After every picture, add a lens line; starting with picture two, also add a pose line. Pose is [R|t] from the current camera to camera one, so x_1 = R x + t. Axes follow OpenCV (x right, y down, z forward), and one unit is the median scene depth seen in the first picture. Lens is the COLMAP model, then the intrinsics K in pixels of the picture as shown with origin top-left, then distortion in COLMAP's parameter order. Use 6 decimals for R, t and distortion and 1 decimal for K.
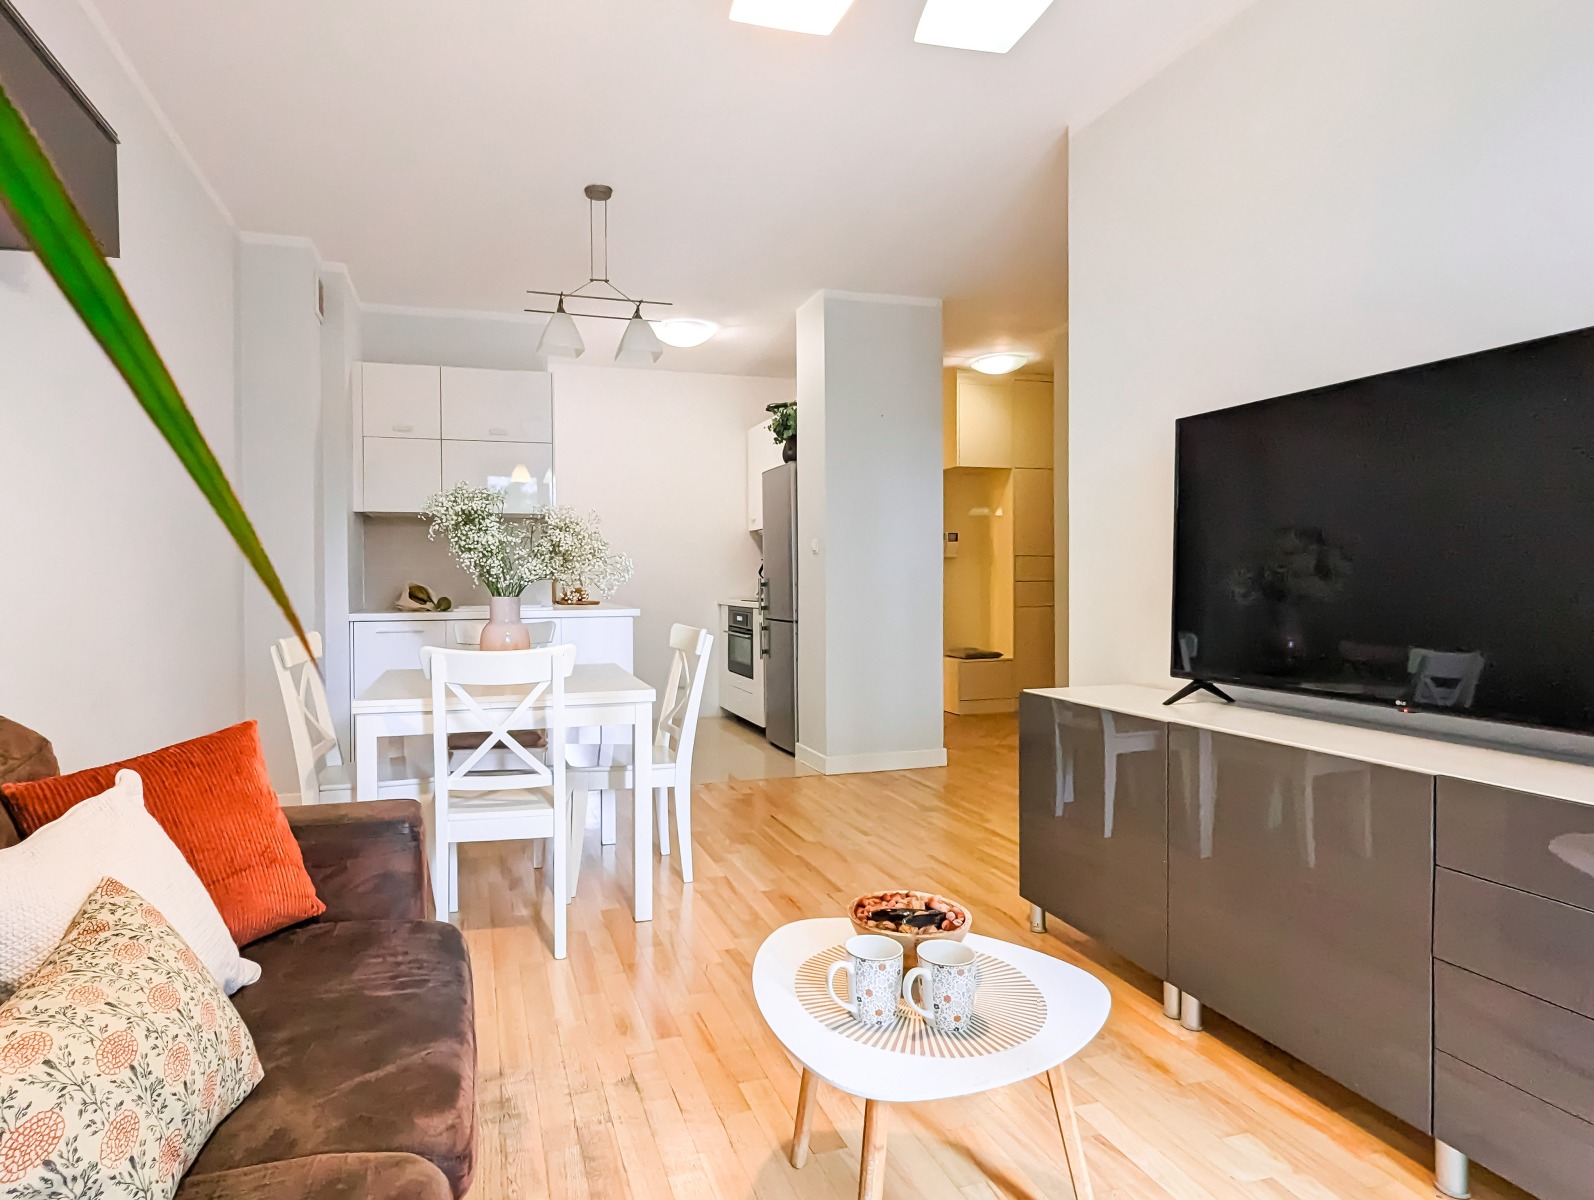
lens RADIAL K [[862.4, 0, 797.0], [0, 862.4, 600.0], [0, 0, 1]] dist [-0.000185, 0.000067]
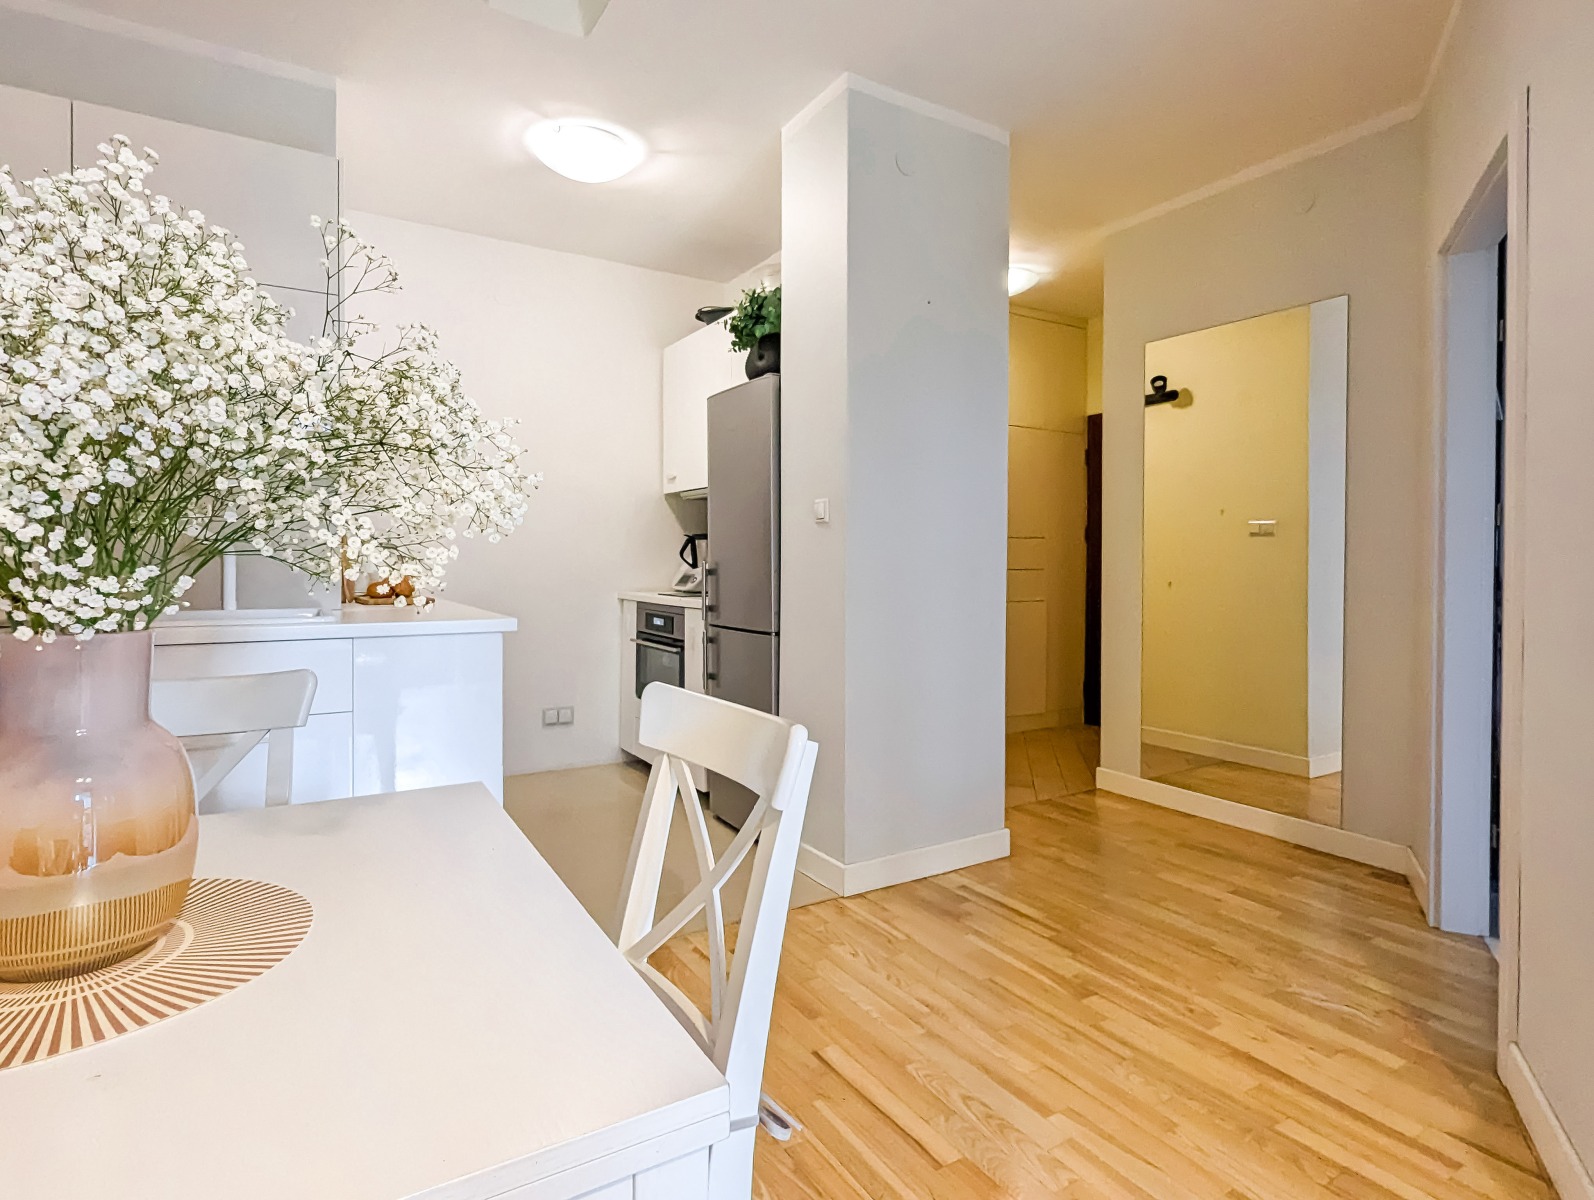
lens RADIAL K [[804.8, 0, 802.3], [0, 804.8, 576.9], [0, 0, 1]] dist [0.002654, 0.000517]
pose [[0.977659, 0.006792, 0.210088, -0.103214], [-0.005679, 0.999966, -0.005904, -0.012010], [-0.210121, 0.004579, 0.977665, 0.428726]]
